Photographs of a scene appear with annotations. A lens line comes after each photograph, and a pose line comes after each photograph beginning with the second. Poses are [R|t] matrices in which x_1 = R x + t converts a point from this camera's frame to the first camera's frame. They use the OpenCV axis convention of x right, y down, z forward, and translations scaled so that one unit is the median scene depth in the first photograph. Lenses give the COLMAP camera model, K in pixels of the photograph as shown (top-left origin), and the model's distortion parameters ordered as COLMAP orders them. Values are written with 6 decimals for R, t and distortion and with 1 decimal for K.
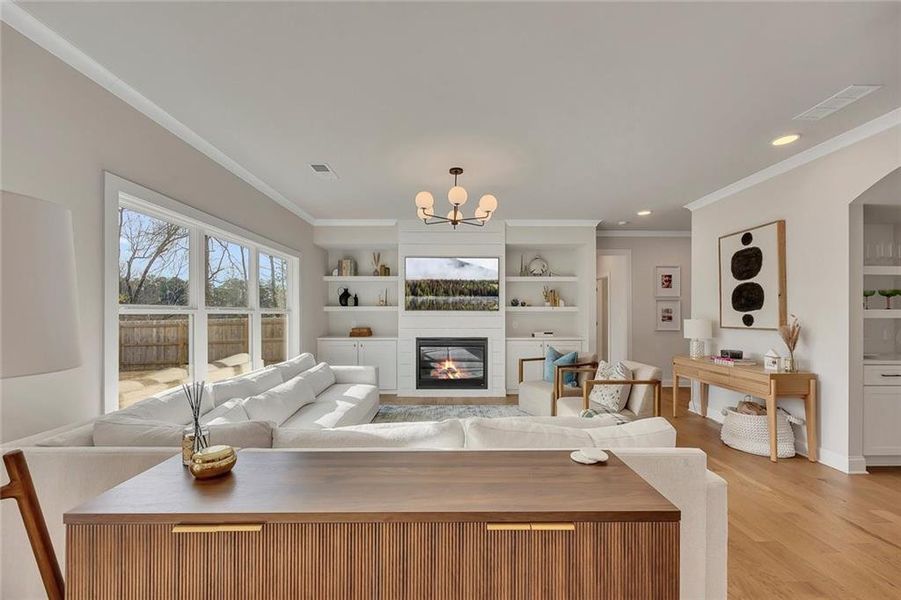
lens RADIAL K [[355.7, 0, 448.5], [0, 355.7, 312.2], [0, 0, 1]] dist [-0.001179, -0.000166]
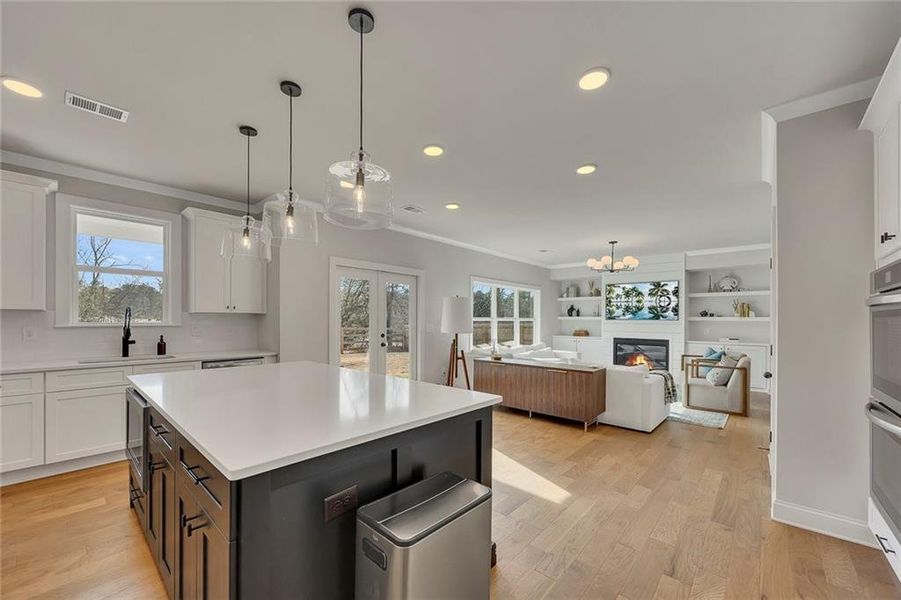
lens RADIAL K [[351.6, 0, 448.4], [0, 351.6, 319.4], [0, 0, 1]] dist [0.000237, 0.000113]
pose [[0.738249, 0.006814, -0.674493, 0.364646], [-0.005241, 0.999977, 0.004366, -0.007727], [0.674508, 0.000312, 0.738268, -0.524396]]
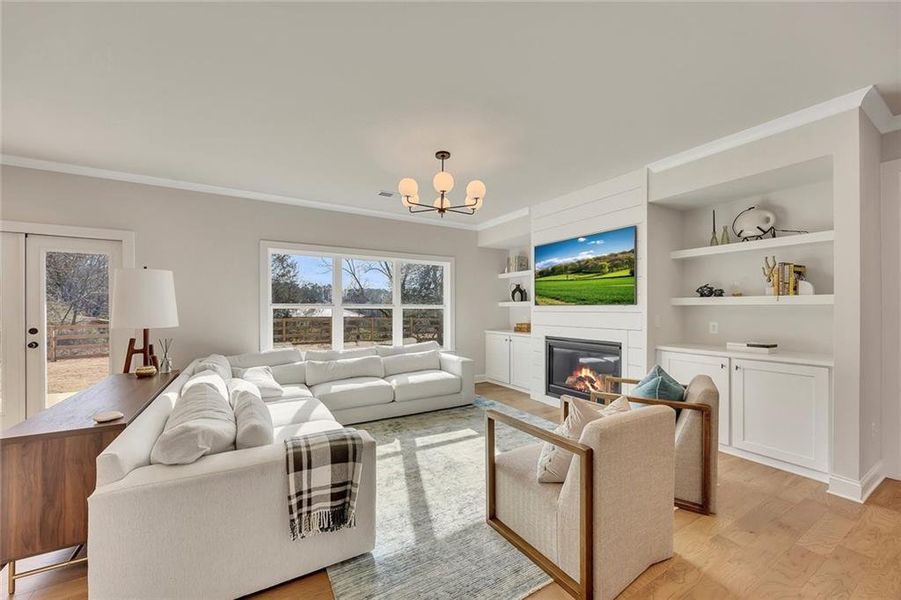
lens RADIAL K [[351.8, 0, 446.3], [0, 351.8, 308.1], [0, 0, 1]] dist [-0.001333, -0.000228]
pose [[0.501377, -0.001491, -0.865228, 0.494277], [0.003957, 0.999992, 0.000570, 0.000653], [0.865220, -0.003709, 0.501379, 0.327404]]
